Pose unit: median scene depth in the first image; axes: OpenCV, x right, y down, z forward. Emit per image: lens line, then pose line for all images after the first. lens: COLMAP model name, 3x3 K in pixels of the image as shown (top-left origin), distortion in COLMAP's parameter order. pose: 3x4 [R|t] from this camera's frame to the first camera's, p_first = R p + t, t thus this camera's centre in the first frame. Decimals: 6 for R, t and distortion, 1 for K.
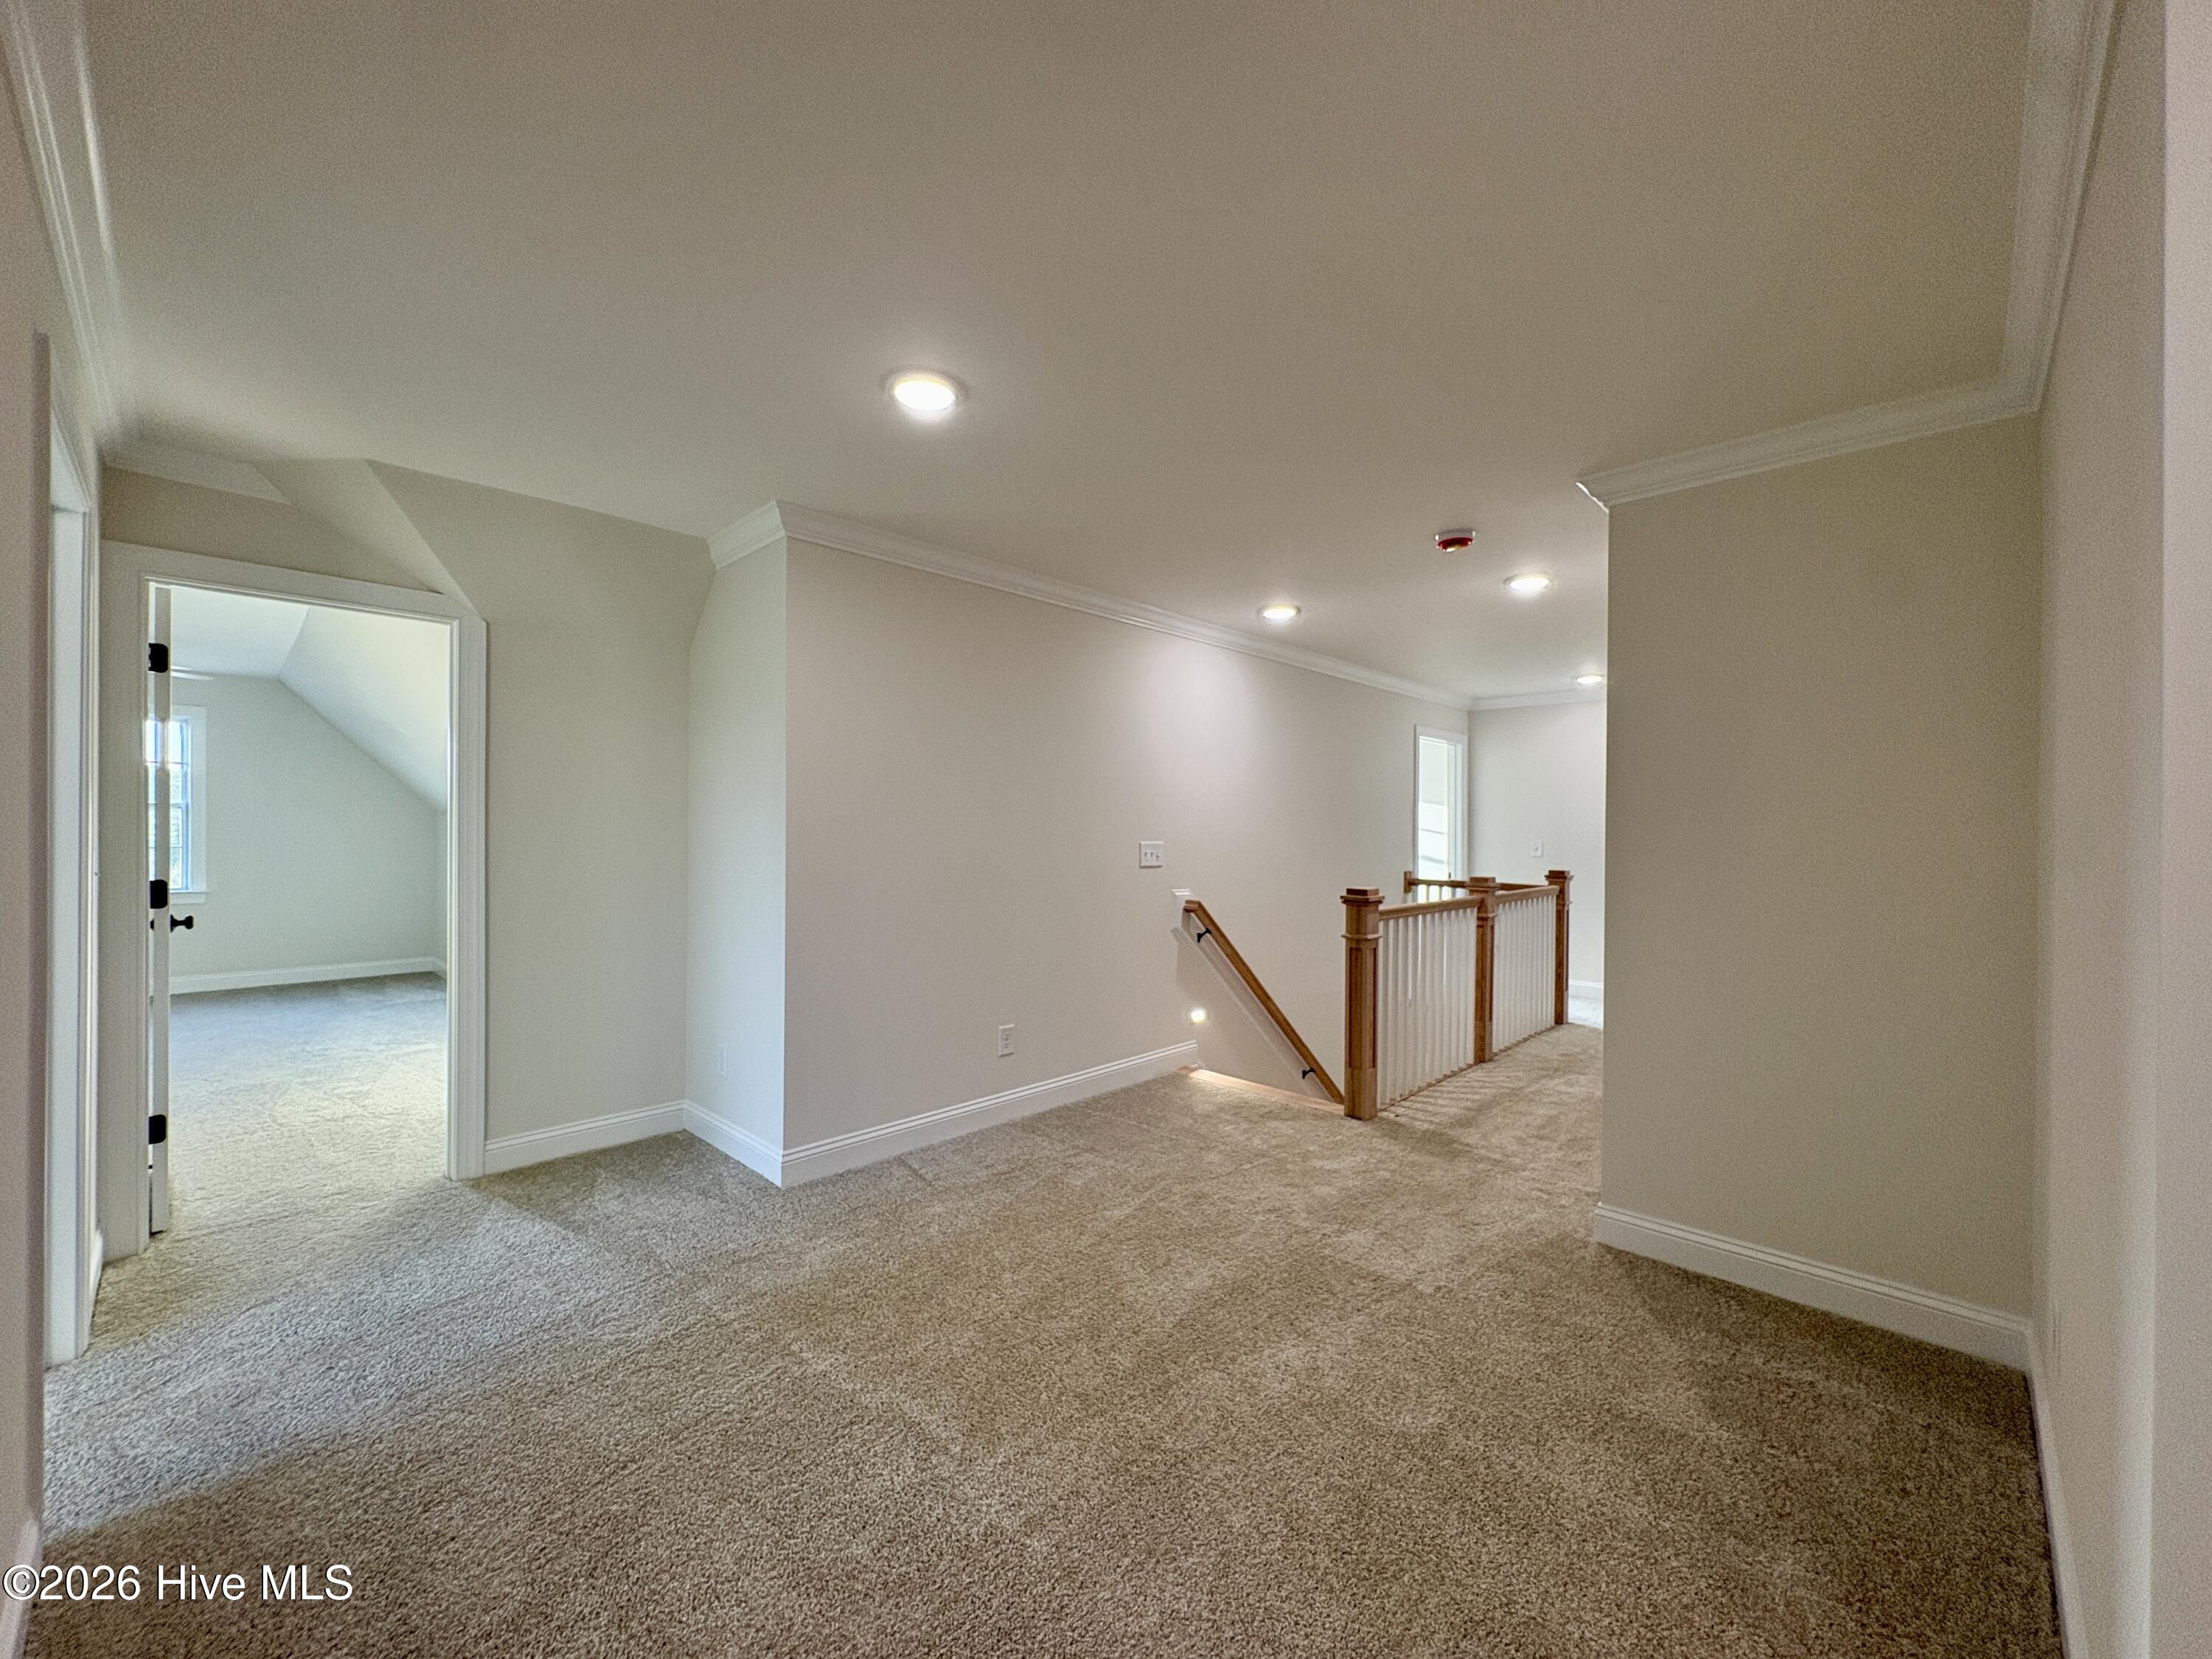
lens RADIAL K [[878.4, 0, 1109.3], [0, 878.4, 841.4], [0, 0, 1]] dist [0.001545, -0.000160]
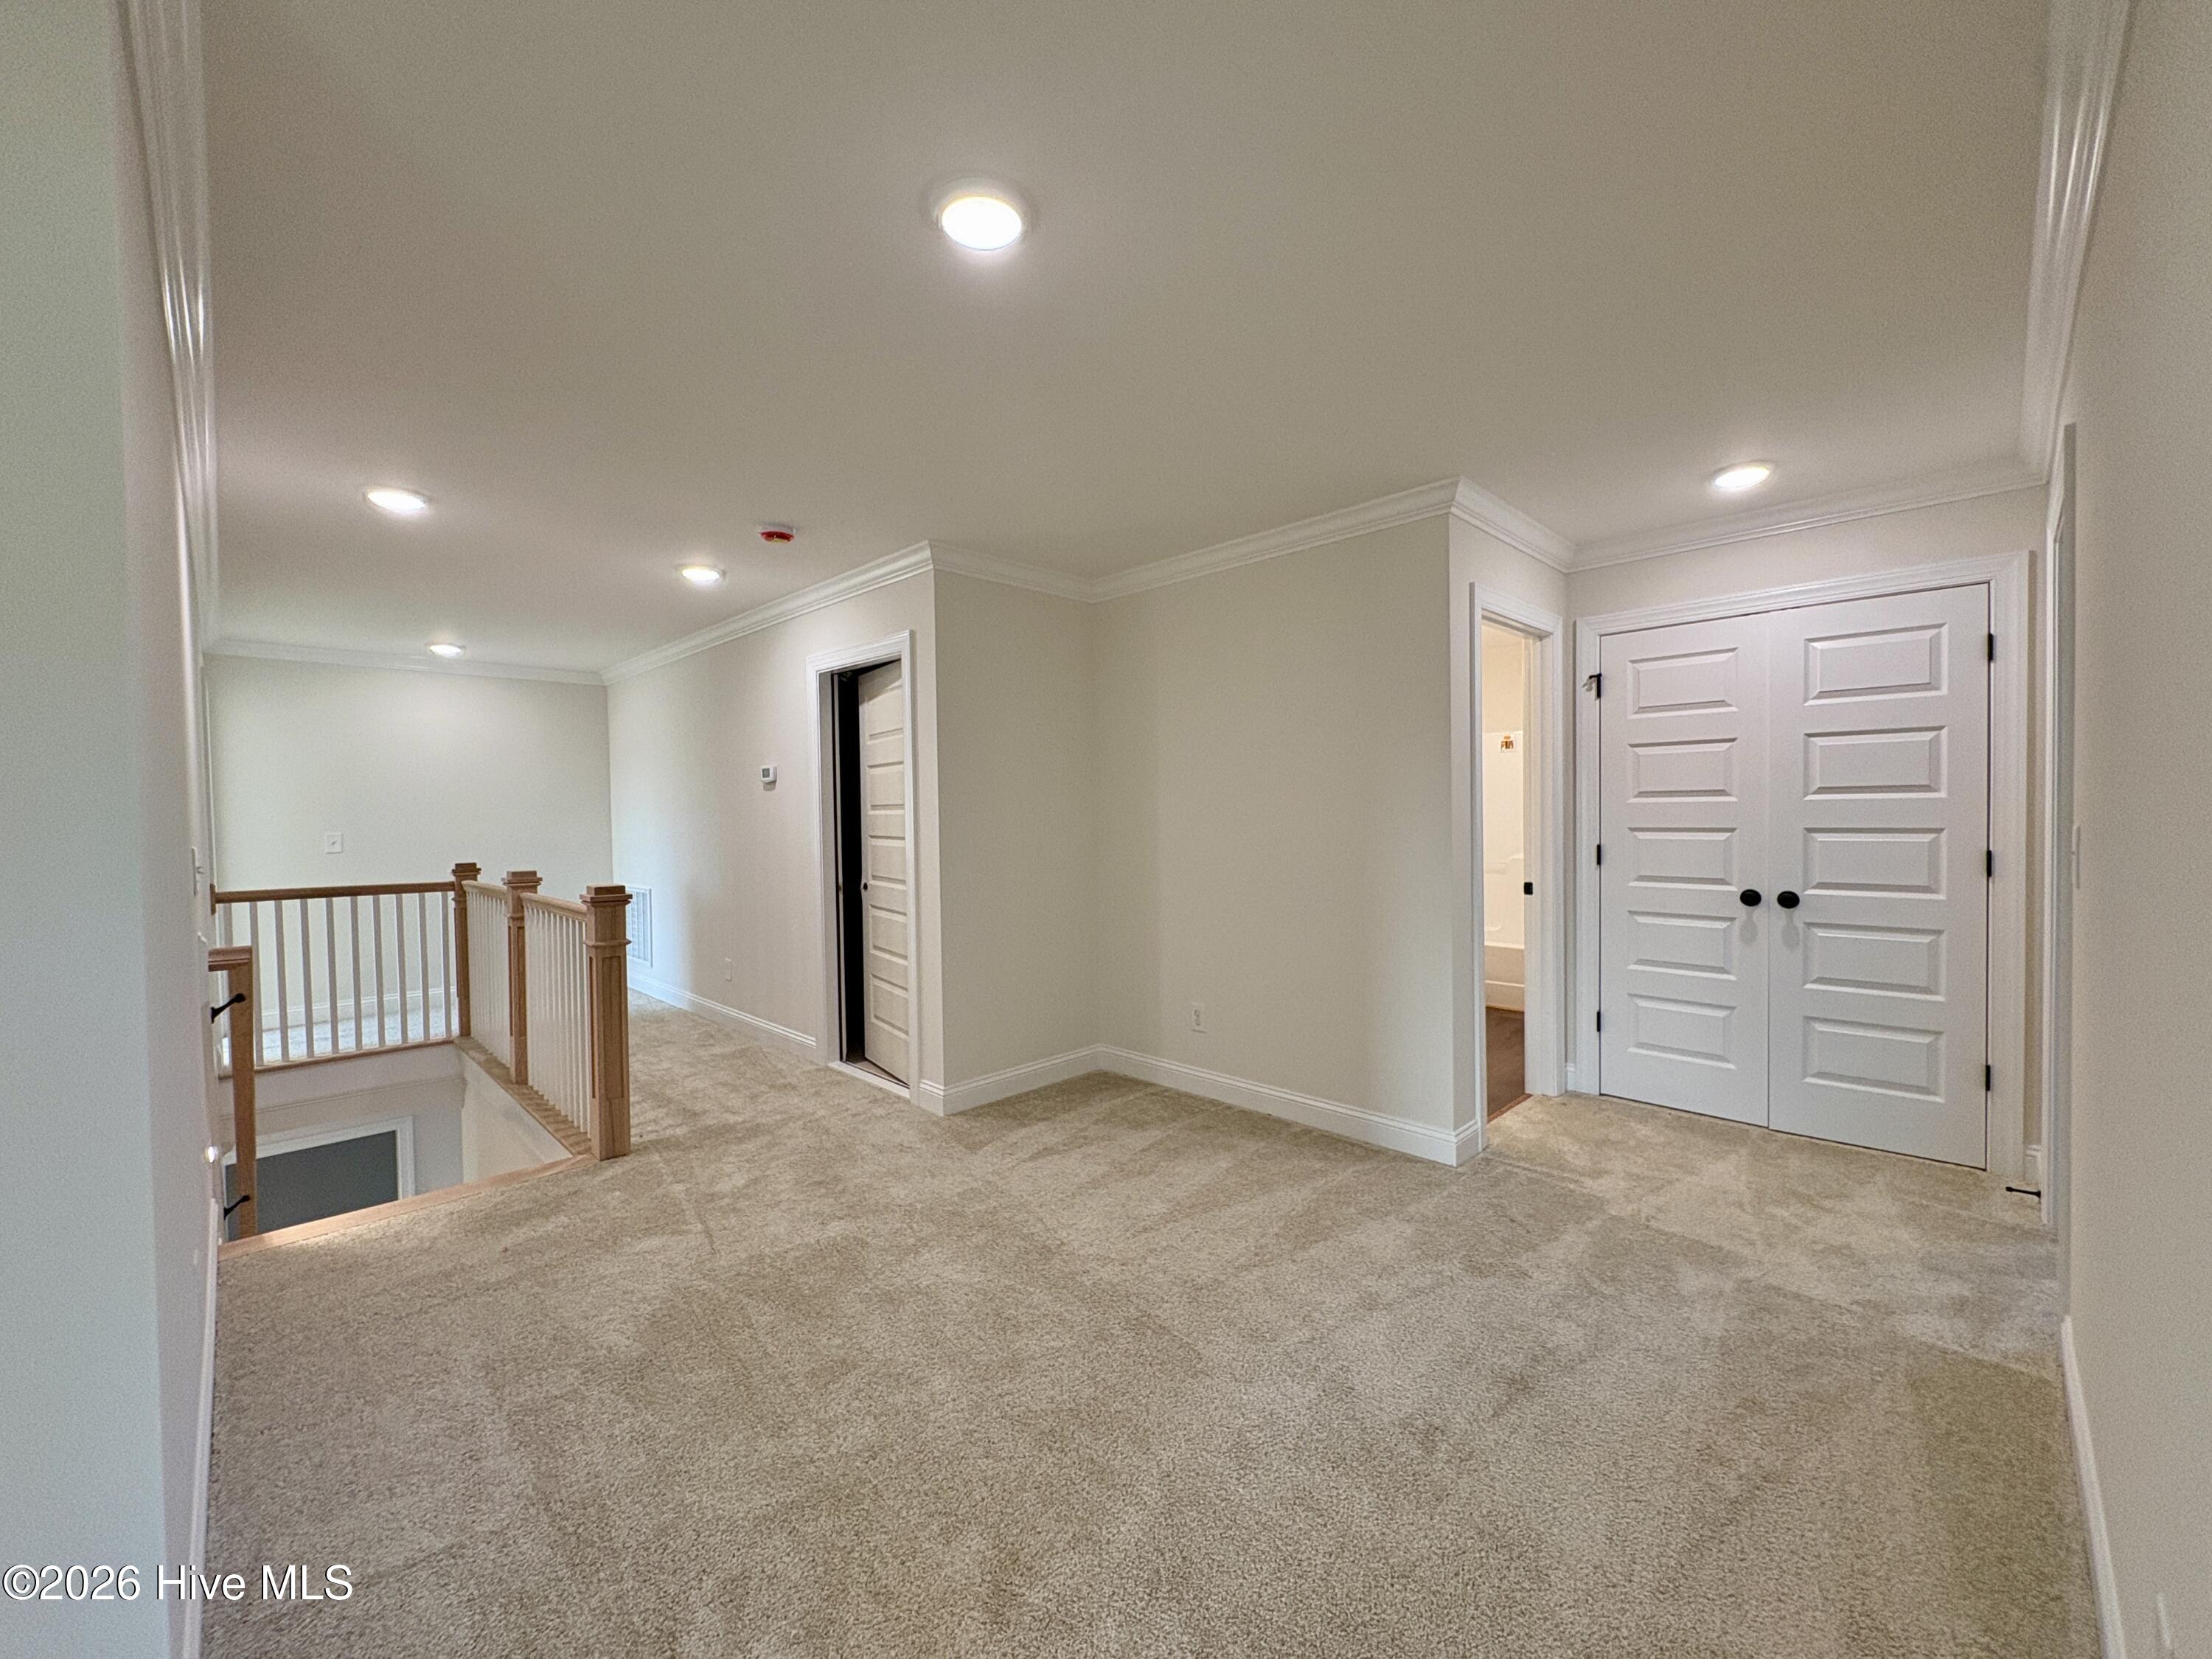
lens RADIAL K [[878.4, 0, 1097.7], [0, 878.4, 830.5], [0, 0, 1]] dist [0.001545, -0.000160]
pose [[0.025979, -0.027208, 0.999292, -0.566064], [0.028631, 0.999240, 0.026462, -0.008352], [-0.999252, 0.027924, 0.026738, 0.526465]]
